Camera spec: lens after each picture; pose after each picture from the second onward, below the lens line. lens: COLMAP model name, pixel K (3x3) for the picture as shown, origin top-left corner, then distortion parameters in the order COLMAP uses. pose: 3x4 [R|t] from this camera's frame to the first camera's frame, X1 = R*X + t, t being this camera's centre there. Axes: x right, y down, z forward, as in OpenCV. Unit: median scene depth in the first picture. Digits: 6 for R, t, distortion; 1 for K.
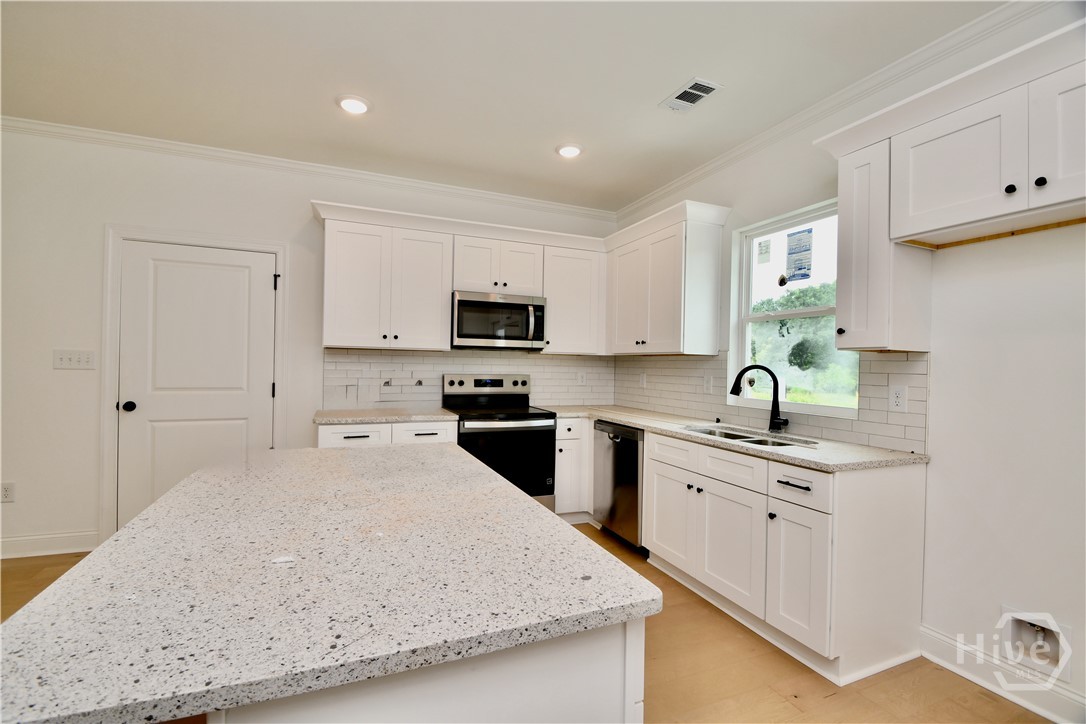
lens RADIAL K [[470.7, 0, 535.0], [0, 470.7, 367.0], [0, 0, 1]] dist [-0.002759, -0.004594]
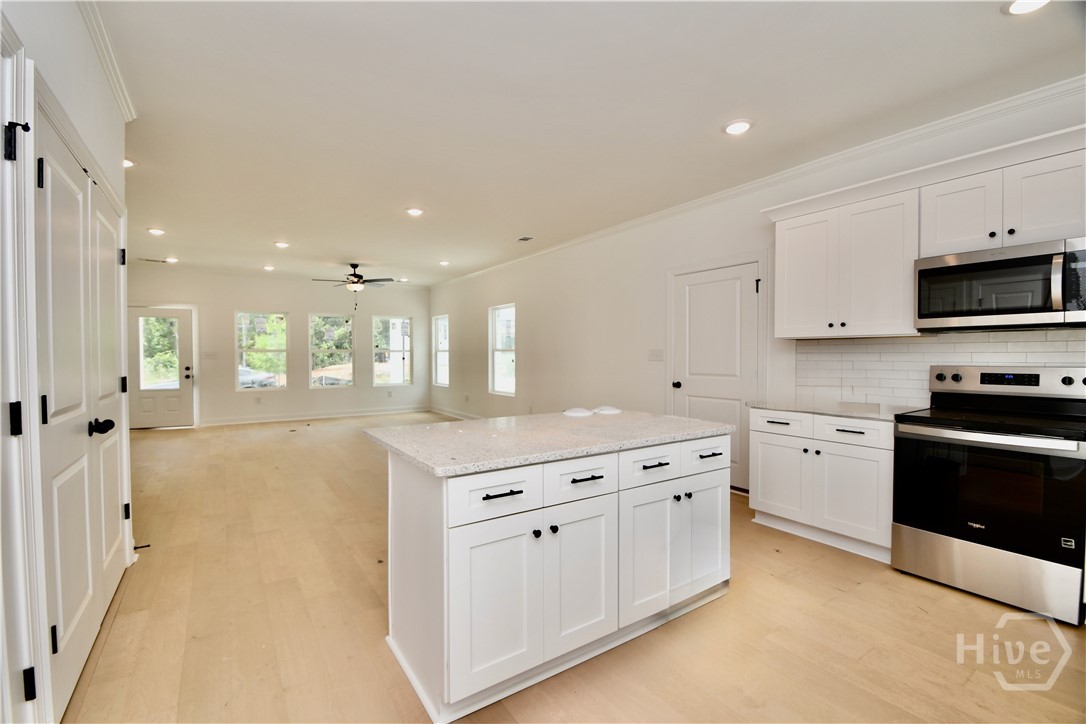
lens RADIAL K [[470.7, 0, 539.9], [0, 470.7, 365.9], [0, 0, 1]] dist [-0.002759, -0.004594]
pose [[0.197344, 0.005317, -0.980320, 0.504801], [0.002803, 0.999978, 0.005987, 0.010943], [0.980330, -0.003929, 0.197325, 0.238839]]
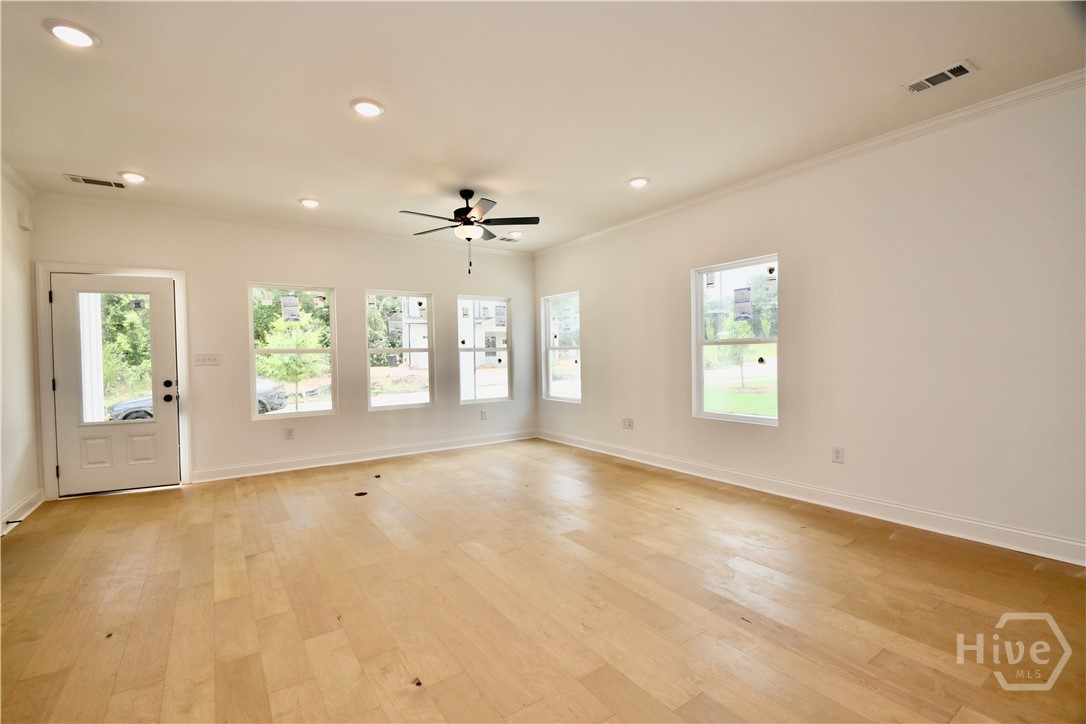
lens RADIAL K [[470.7, 0, 538.8], [0, 470.7, 365.0], [0, 0, 1]] dist [-0.002759, -0.004594]
pose [[0.206762, -0.002286, -0.978389, -0.634168], [0.019565, 0.999807, 0.001798, -0.001260], [0.978196, -0.019514, 0.206767, -0.275477]]
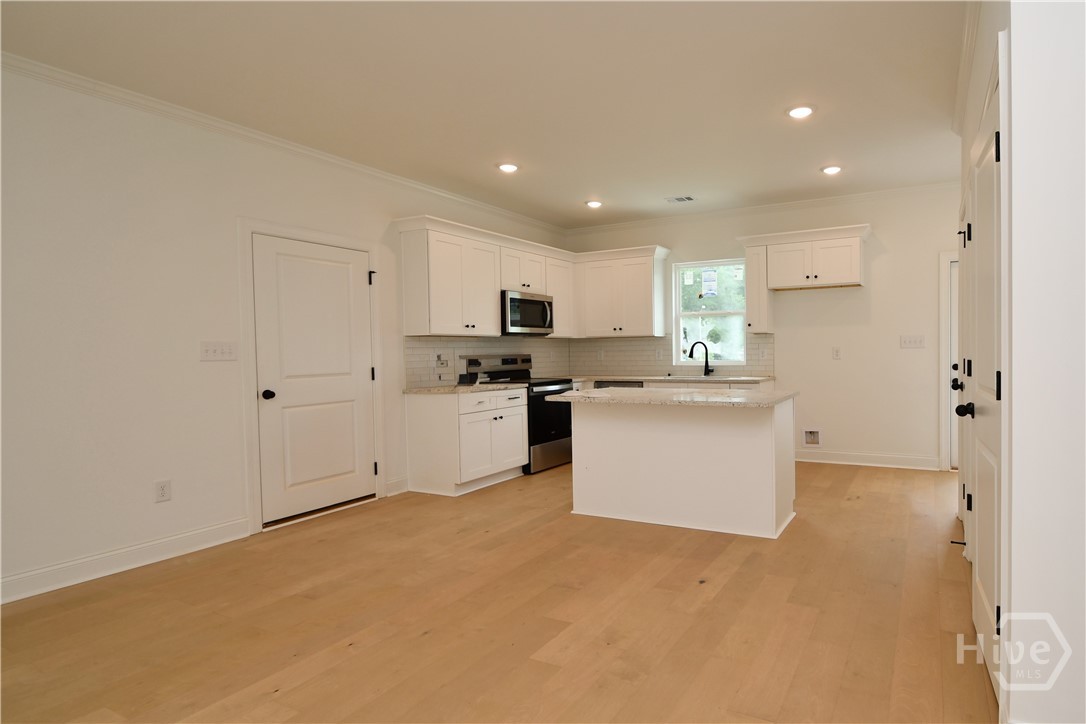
lens RADIAL K [[572.5, 0, 645.7], [0, 572.5, 361.7], [0, 0, 1]] dist [-0.000082, -0.001583]
pose [[0.748142, -0.045776, 0.661958, -0.997401], [0.033727, 0.998951, 0.030962, -0.000314], [-0.662681, -0.000838, 0.748901, -0.471792]]
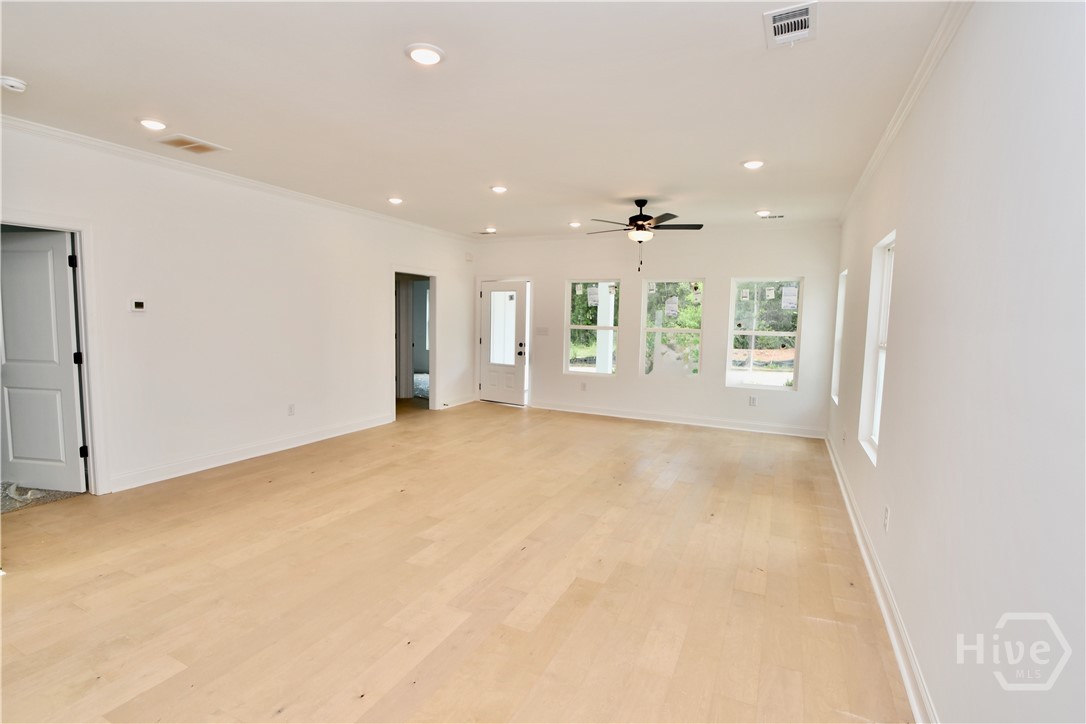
lens RADIAL K [[518.3, 0, 543.8], [0, 518.3, 356.8], [0, 0, 1]] dist [-0.000418, -0.000294]
pose [[-0.737871, 0.014037, -0.674796, -0.577942], [-0.040278, 0.997086, 0.064784, -0.072809], [0.673739, 0.074982, -0.735156, 0.844247]]
